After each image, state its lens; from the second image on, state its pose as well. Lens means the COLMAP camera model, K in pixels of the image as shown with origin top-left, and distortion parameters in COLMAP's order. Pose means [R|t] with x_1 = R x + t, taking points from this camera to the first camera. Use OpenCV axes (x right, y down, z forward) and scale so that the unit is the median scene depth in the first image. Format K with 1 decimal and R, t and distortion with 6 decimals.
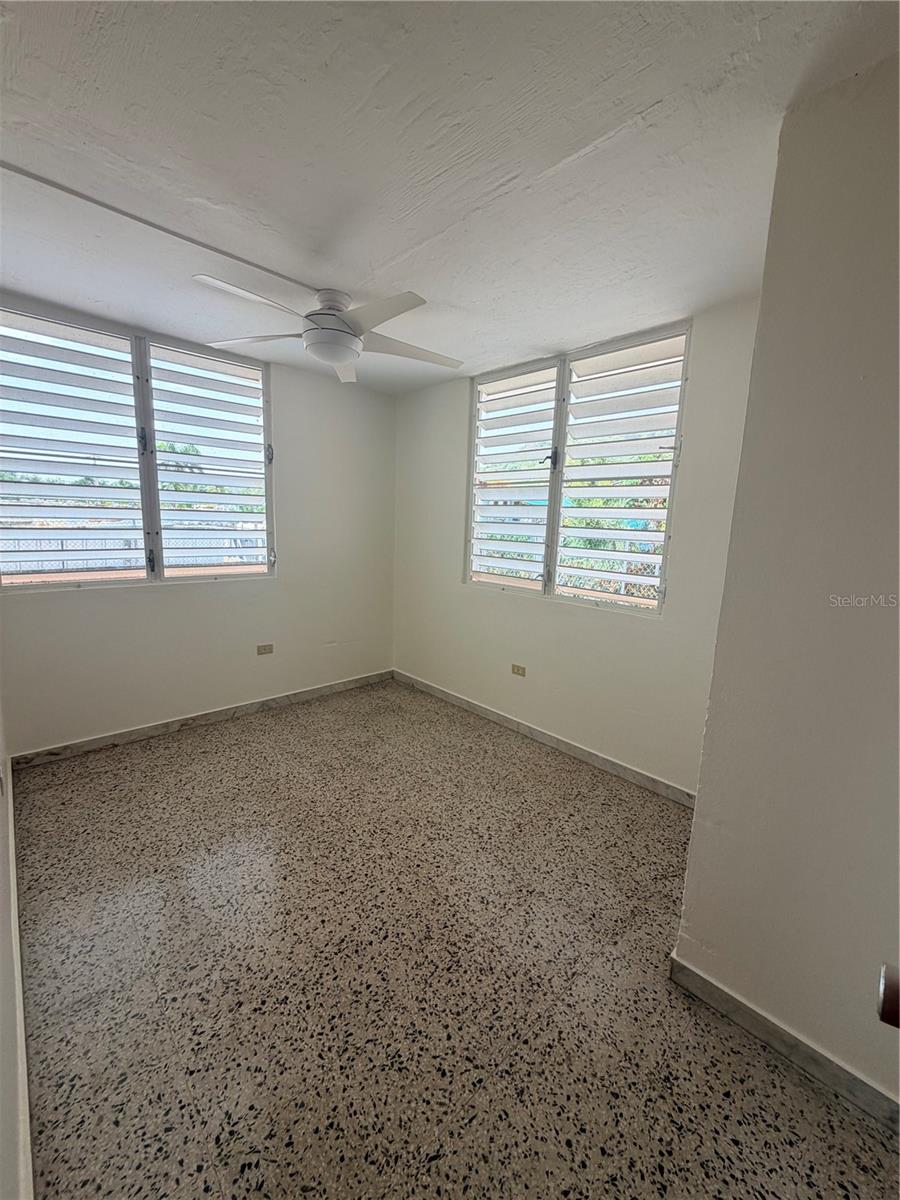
lens RADIAL K [[480.1, 0, 446.1], [0, 480.1, 604.2], [0, 0, 1]] dist [-0.001944, 0.000800]
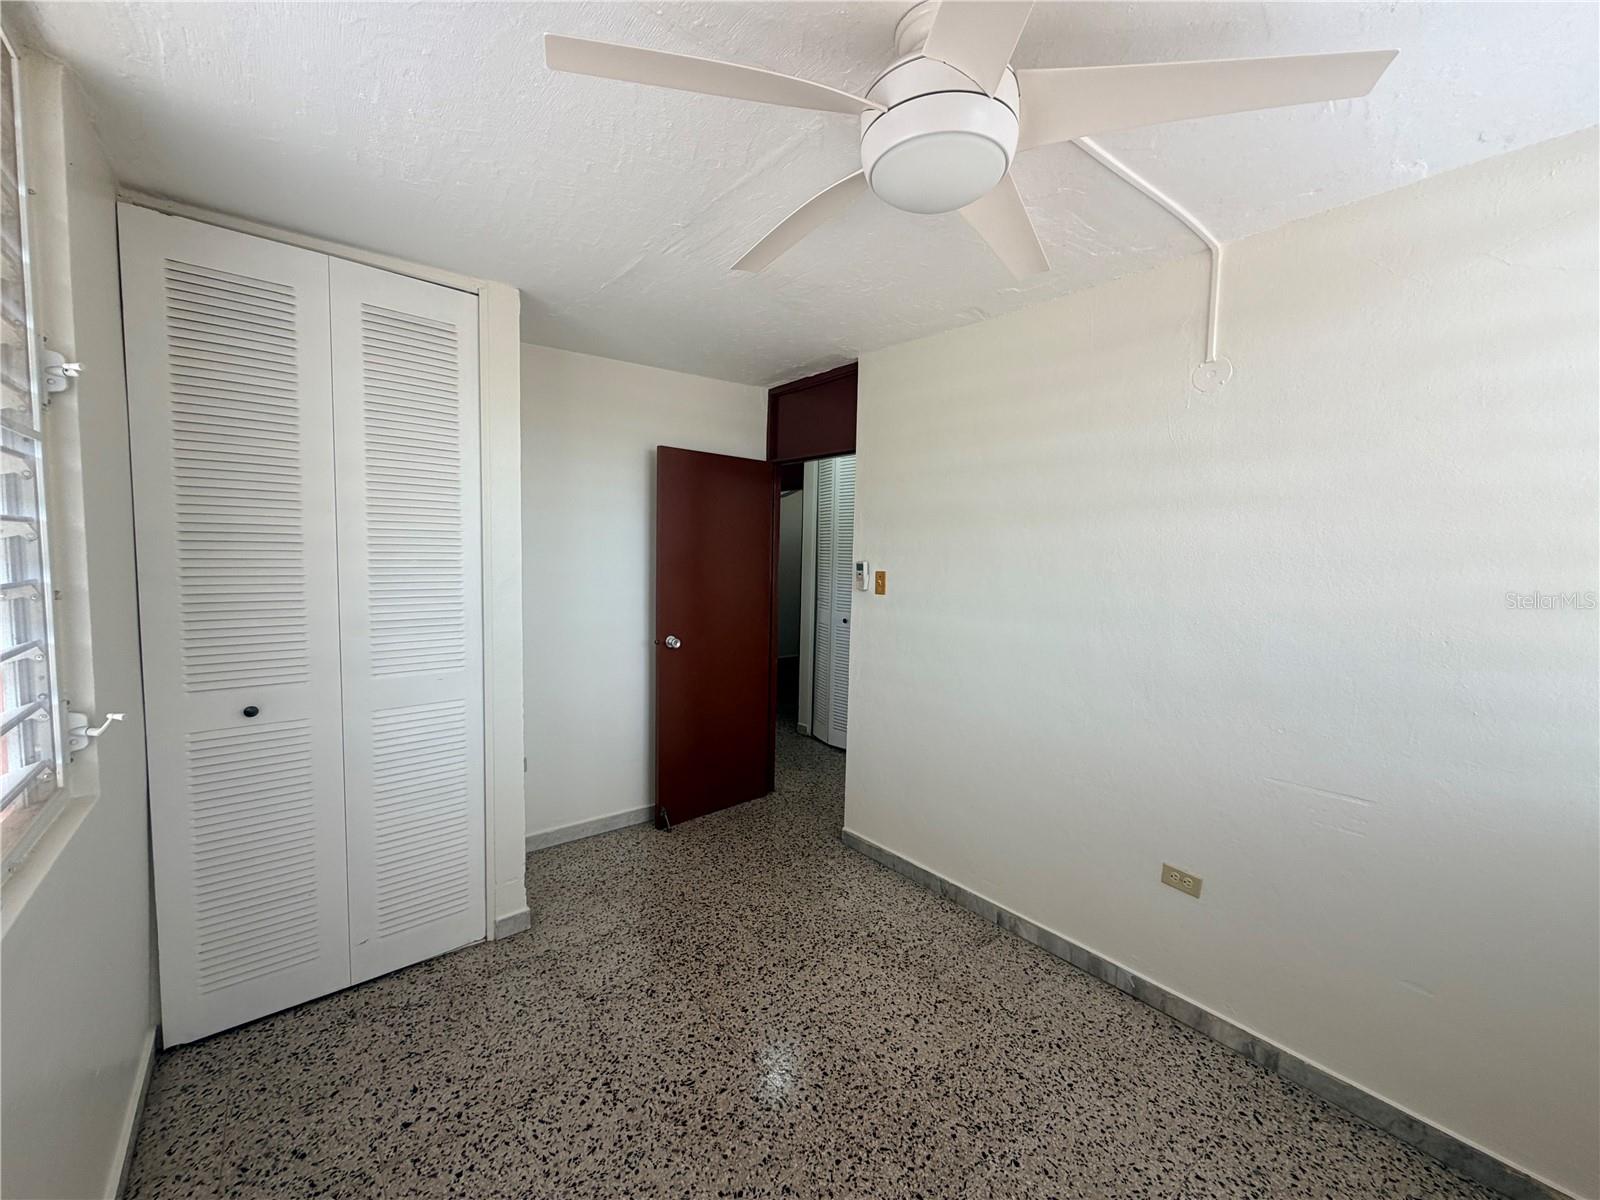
lens RADIAL K [[640.1, 0, 795.5], [0, 640.1, 599.8], [0, 0, 1]] dist [-0.001944, 0.000800]
pose [[-0.996157, -0.064108, 0.059682, -0.222642], [-0.047246, 0.967047, 0.250176, -0.413208], [-0.073753, 0.246395, -0.966359, 2.047299]]
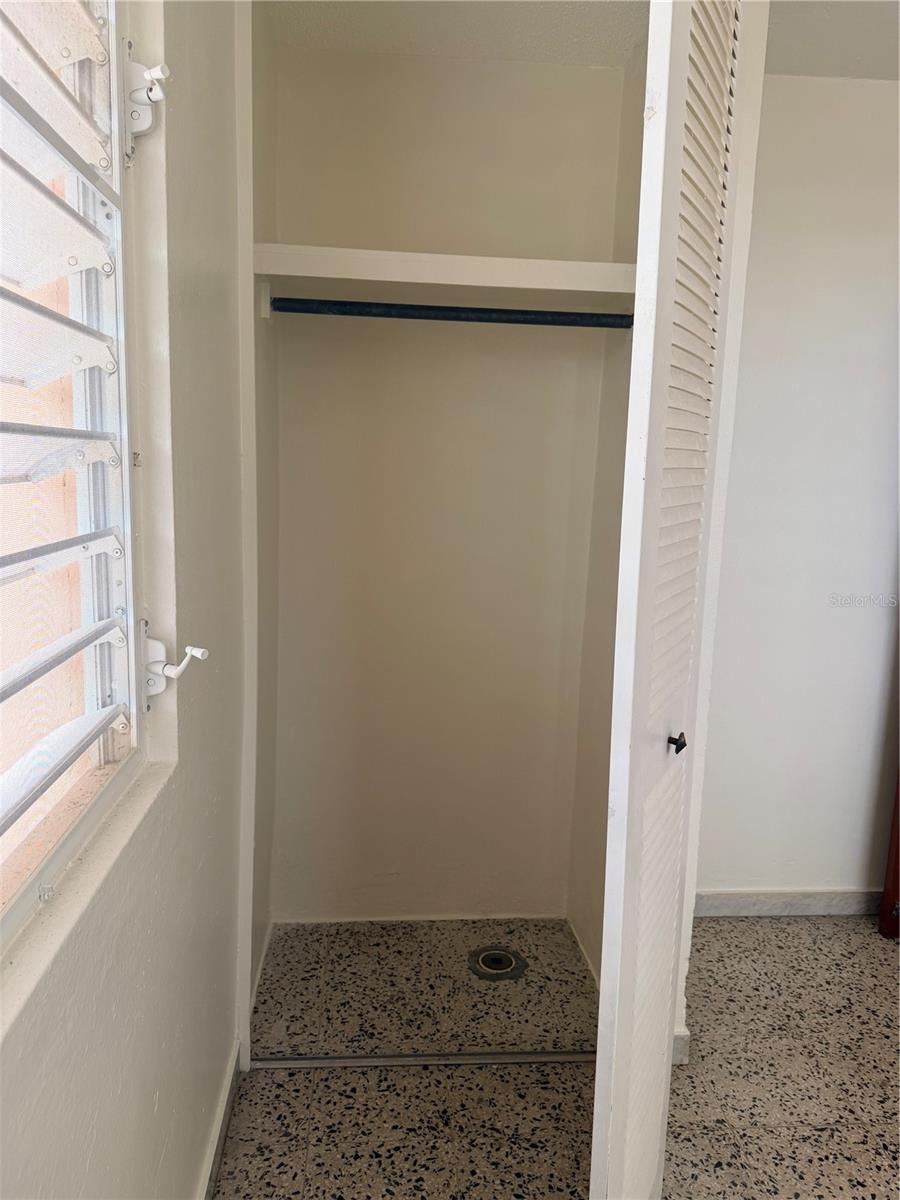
lens RADIAL K [[847.0, 0, 451.0], [0, 847.0, 598.6], [0, 0, 1]] dist [0.035226, -0.045318]
pose [[-0.789064, -0.157638, 0.593741, 0.075114], [0.047087, 0.948152, 0.314310, -0.288440], [-0.612504, 0.275968, -0.740730, 1.763777]]
